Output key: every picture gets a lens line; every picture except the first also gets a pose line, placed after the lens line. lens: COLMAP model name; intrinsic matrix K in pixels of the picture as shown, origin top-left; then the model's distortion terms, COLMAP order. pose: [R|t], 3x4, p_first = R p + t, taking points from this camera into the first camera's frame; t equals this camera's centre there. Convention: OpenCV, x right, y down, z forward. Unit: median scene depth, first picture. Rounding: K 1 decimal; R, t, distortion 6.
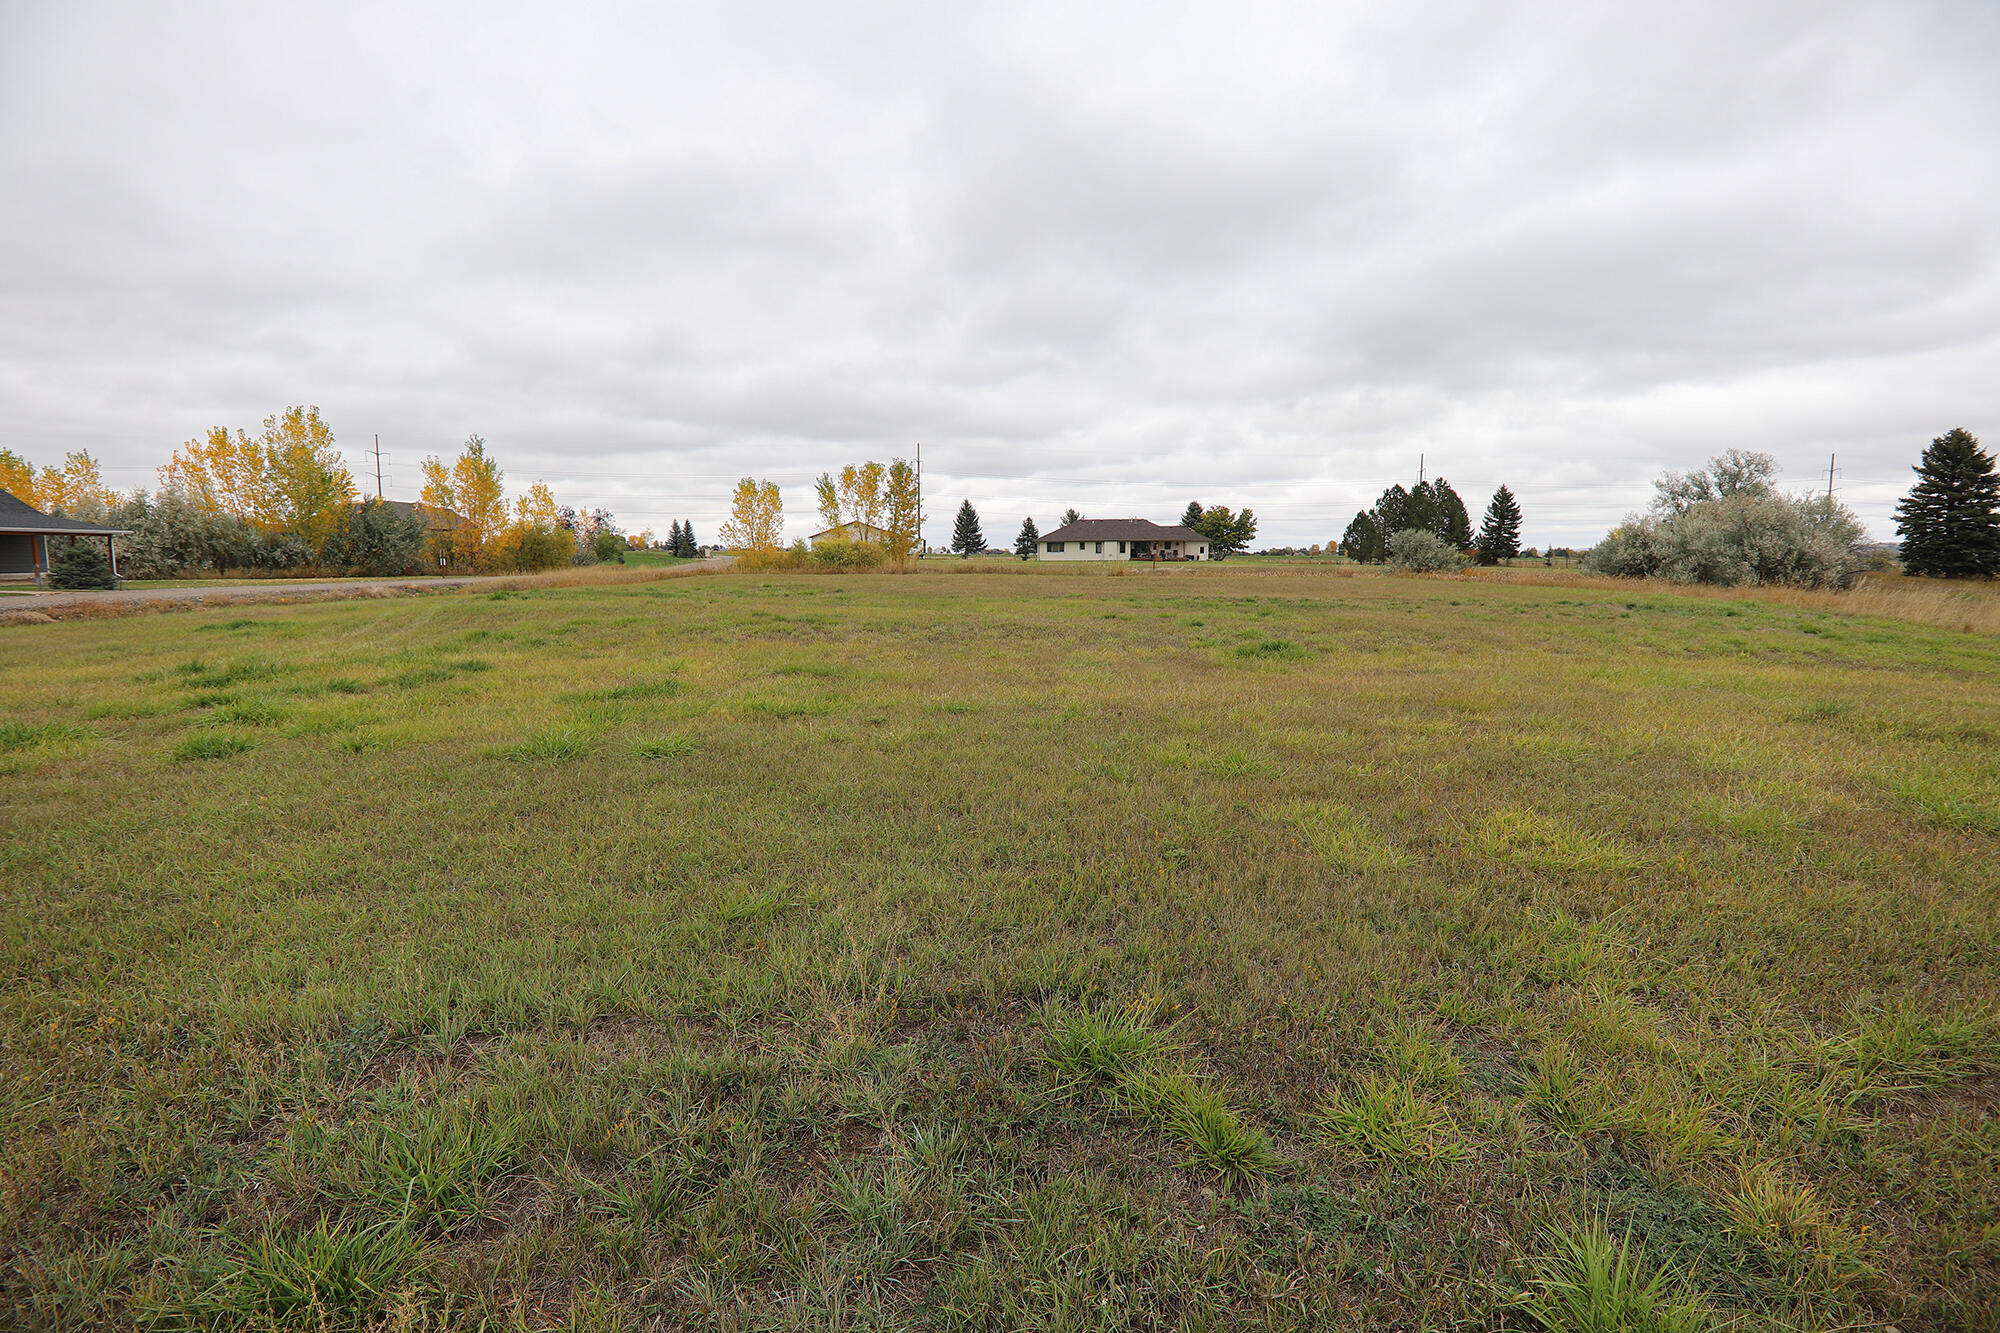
lens RADIAL K [[989.8, 0, 1005.4], [0, 989.8, 652.3], [0, 0, 1]] dist [-0.011669, -0.003195]
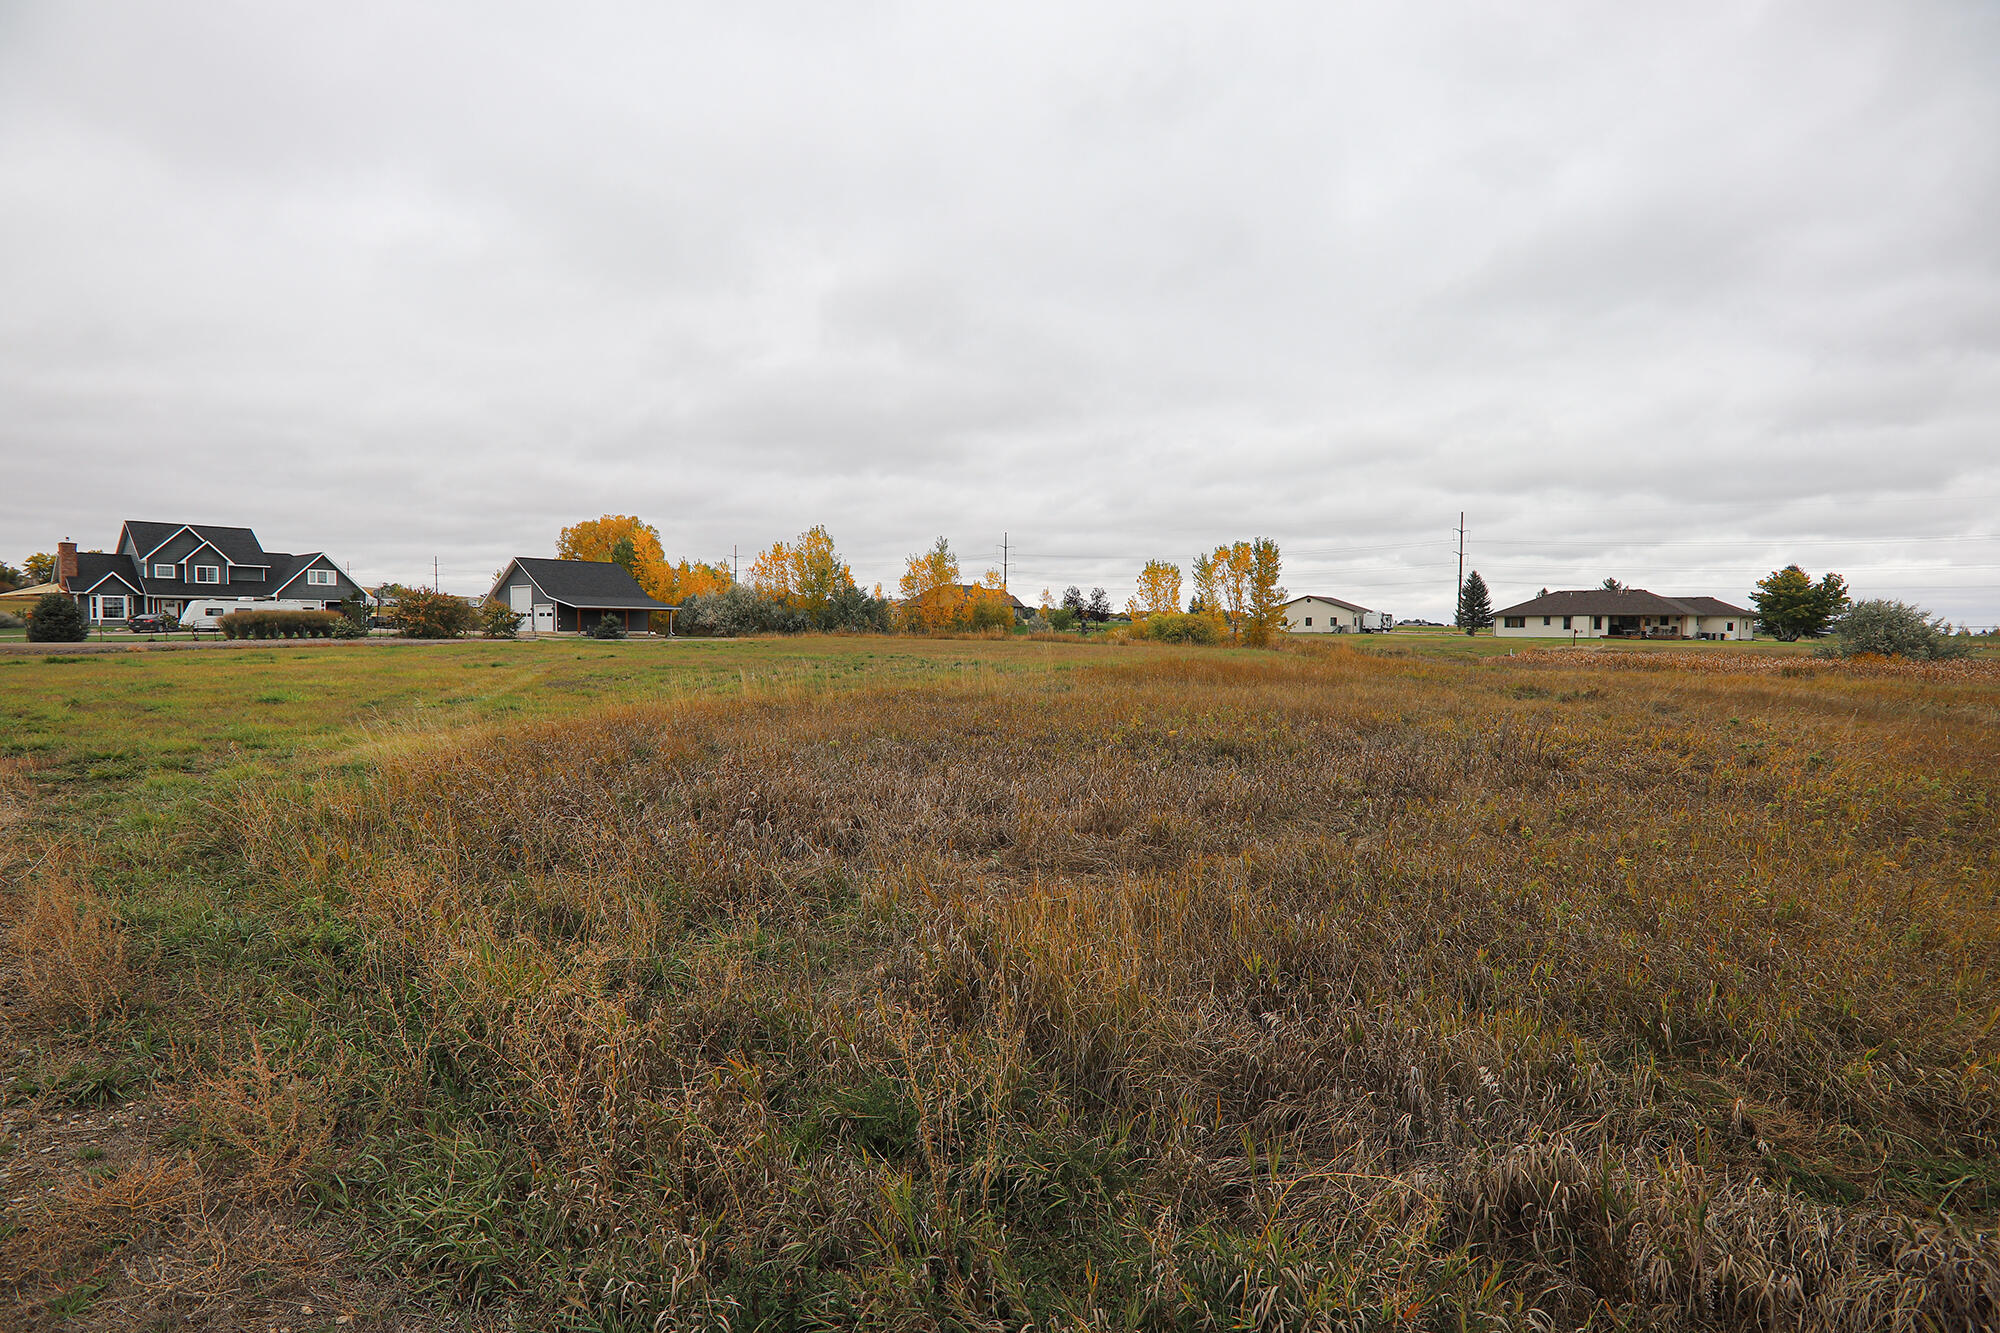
lens RADIAL K [[989.8, 0, 999.7], [0, 989.8, 670.3], [0, 0, 1]] dist [-0.011669, -0.003195]
pose [[0.767675, 0.036703, -0.639788, 0.278363], [-0.072880, 0.996882, -0.030260, -0.000762], [0.636682, 0.069858, 0.767956, 0.011564]]
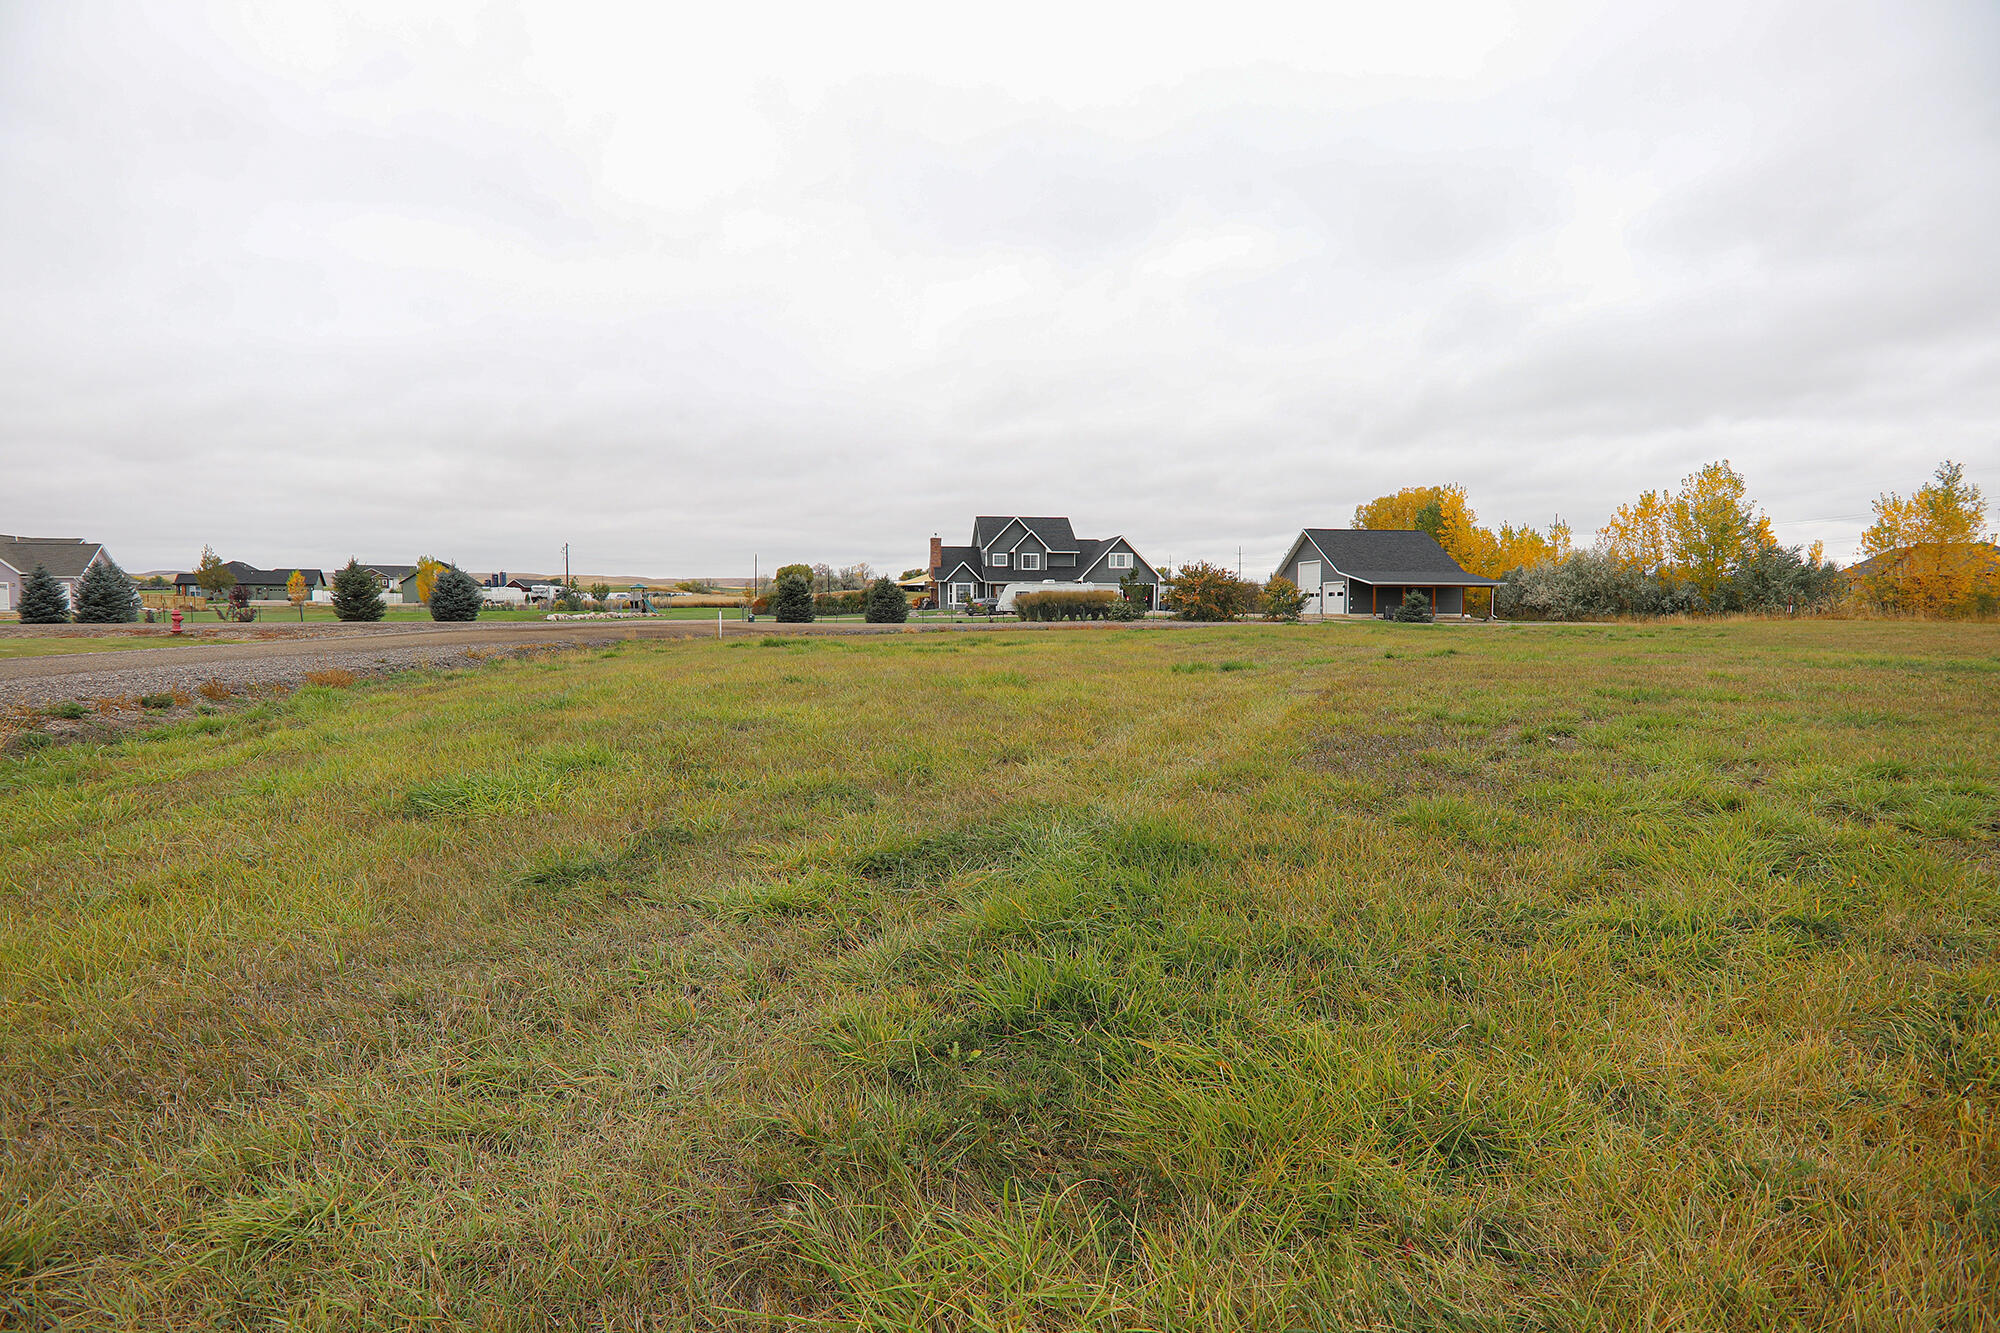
lens RADIAL K [[989.8, 0, 980.6], [0, 989.8, 666.4], [0, 0, 1]] dist [-0.011669, -0.003195]
pose [[0.102044, 0.060540, -0.992936, 0.151781], [-0.099270, 0.993784, 0.050390, -0.003400], [0.989814, 0.093426, 0.107420, 0.070481]]
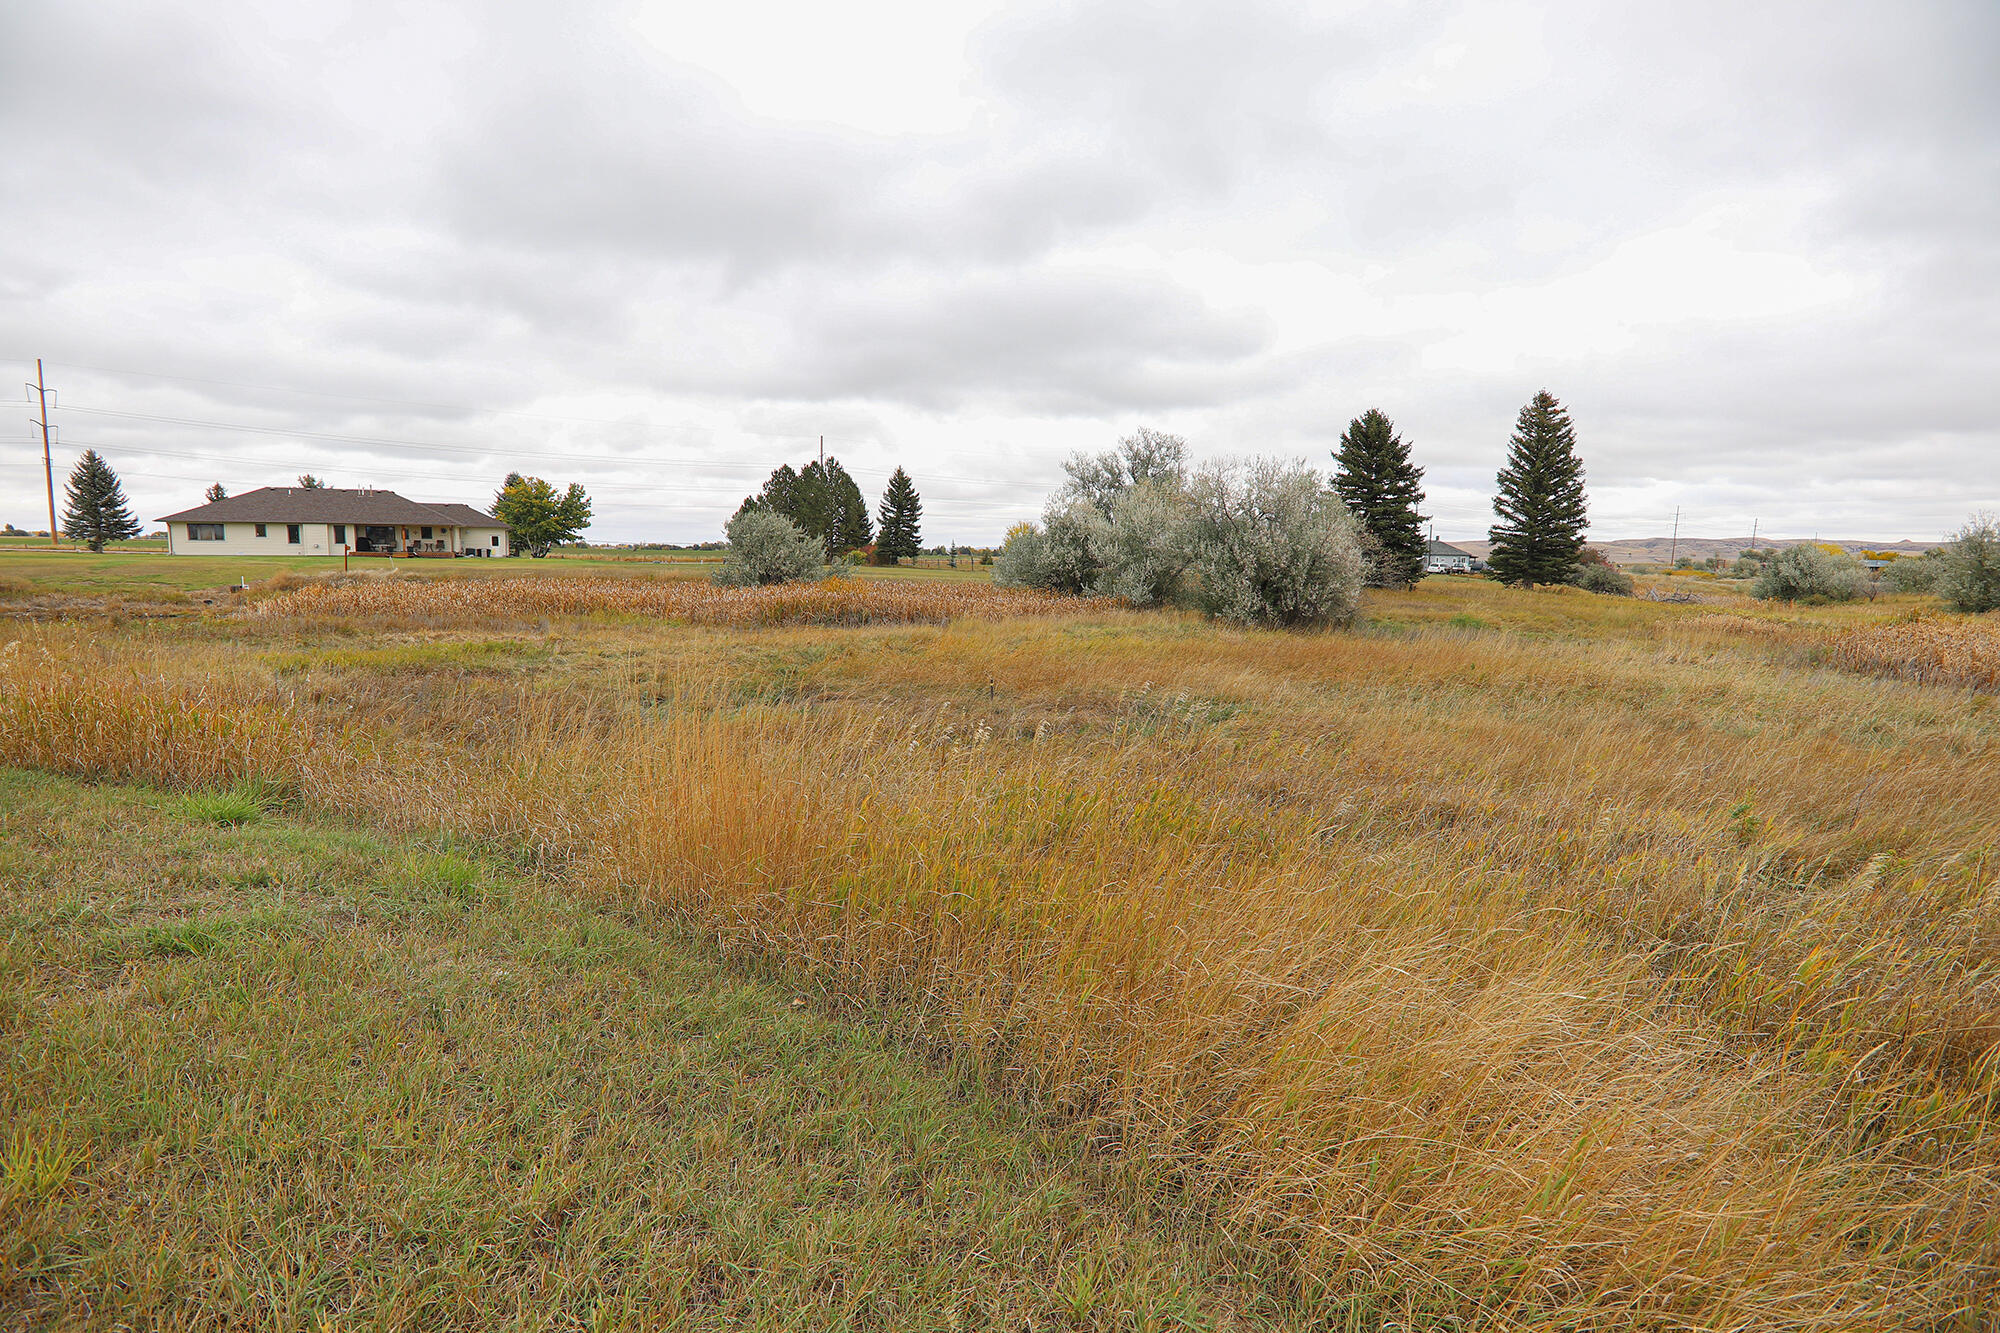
lens RADIAL K [[989.8, 0, 998.2], [0, 989.8, 680.8], [0, 0, 1]] dist [-0.011669, -0.003195]
pose [[0.855458, -0.054238, 0.515024, 0.153705], [0.036764, 0.998352, 0.044074, -0.027976], [-0.516566, -0.018769, 0.856042, 0.272022]]
